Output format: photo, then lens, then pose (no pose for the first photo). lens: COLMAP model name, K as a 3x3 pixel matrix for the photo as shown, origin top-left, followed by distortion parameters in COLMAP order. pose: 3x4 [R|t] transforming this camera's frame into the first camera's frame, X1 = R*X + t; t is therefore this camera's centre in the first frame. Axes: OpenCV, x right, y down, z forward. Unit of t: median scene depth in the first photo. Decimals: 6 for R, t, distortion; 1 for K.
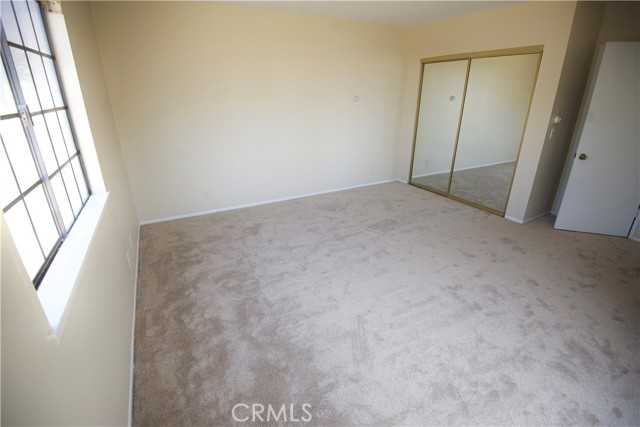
lens RADIAL K [[297.6, 0, 320.0], [0, 297.6, 213.5], [0, 0, 1]] dist [-0.007784, -0.018884]
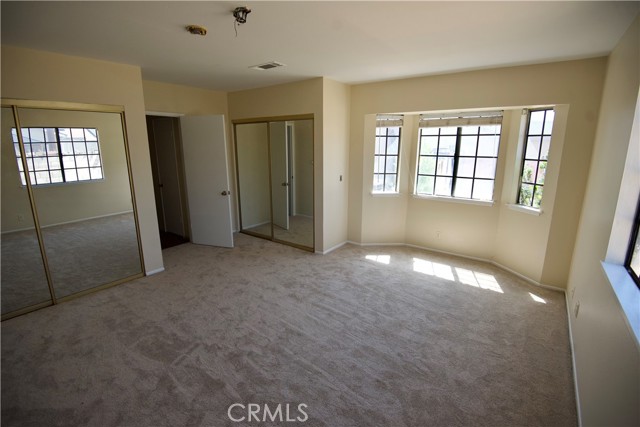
lens RADIAL K [[297.6, 0, 320.0], [0, 297.6, 213.5], [0, 0, 1]] dist [-0.007784, -0.018884]
pose [[-0.430702, -0.189308, 0.882416, -0.618000], [0.341676, 0.870770, 0.353579, -0.455429], [-0.835316, 0.453787, -0.310360, 1.093797]]
